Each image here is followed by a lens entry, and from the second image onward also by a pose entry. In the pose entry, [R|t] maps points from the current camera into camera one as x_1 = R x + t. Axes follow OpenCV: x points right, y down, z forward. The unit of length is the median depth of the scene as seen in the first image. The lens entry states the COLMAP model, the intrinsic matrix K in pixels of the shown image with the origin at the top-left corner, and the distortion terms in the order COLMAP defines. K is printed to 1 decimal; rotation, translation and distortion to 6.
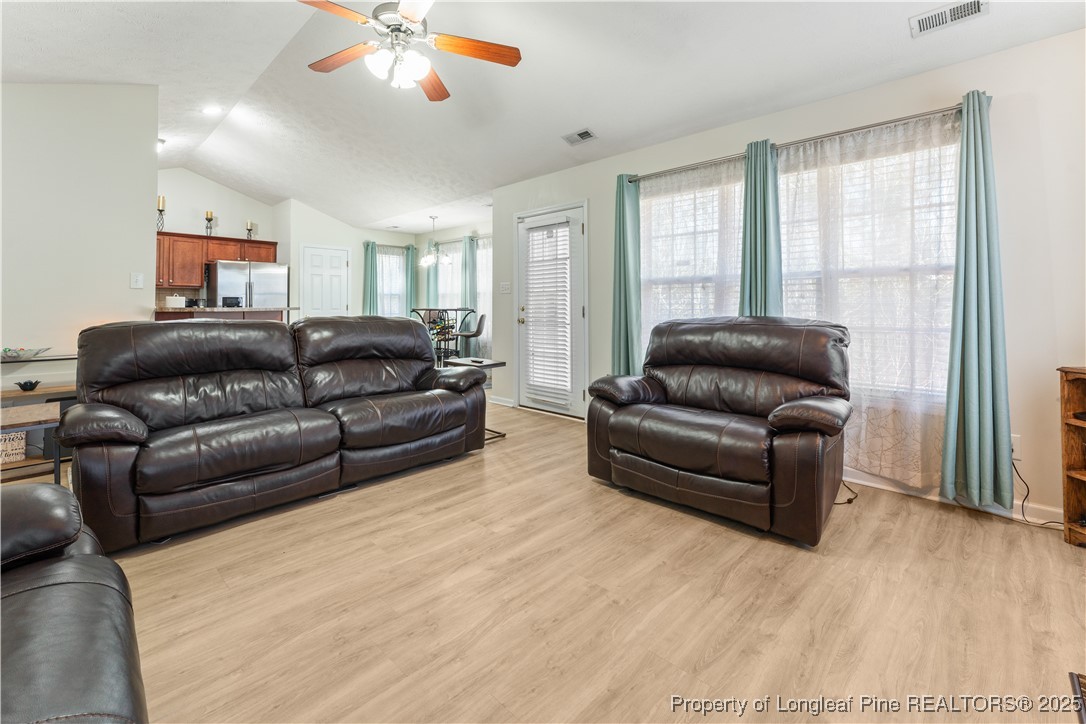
lens RADIAL K [[458.0, 0, 522.9], [0, 458.0, 303.5], [0, 0, 1]] dist [0.000564, 0.000196]
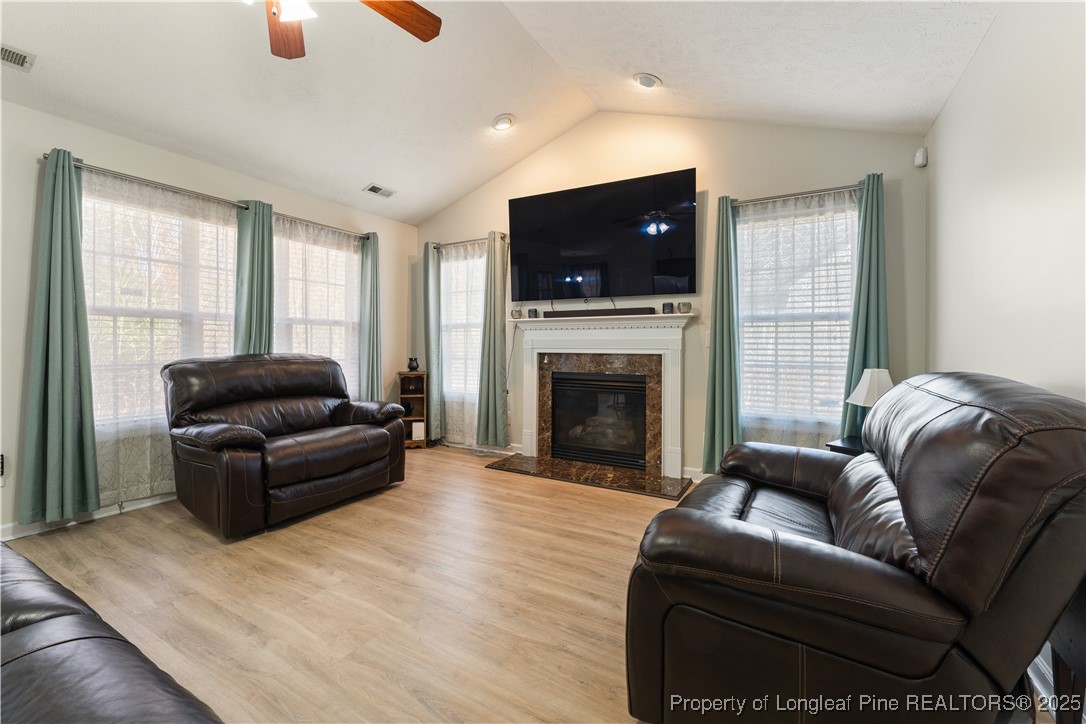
lens RADIAL K [[446.8, 0, 541.0], [0, 446.8, 352.0], [0, 0, 1]] dist [-0.000016, -0.000039]
pose [[-0.245781, -0.010810, 0.969265, -0.857315], [-0.003868, 0.999941, 0.010171, 0.012688], [-0.969318, -0.001249, -0.245808, 0.673725]]
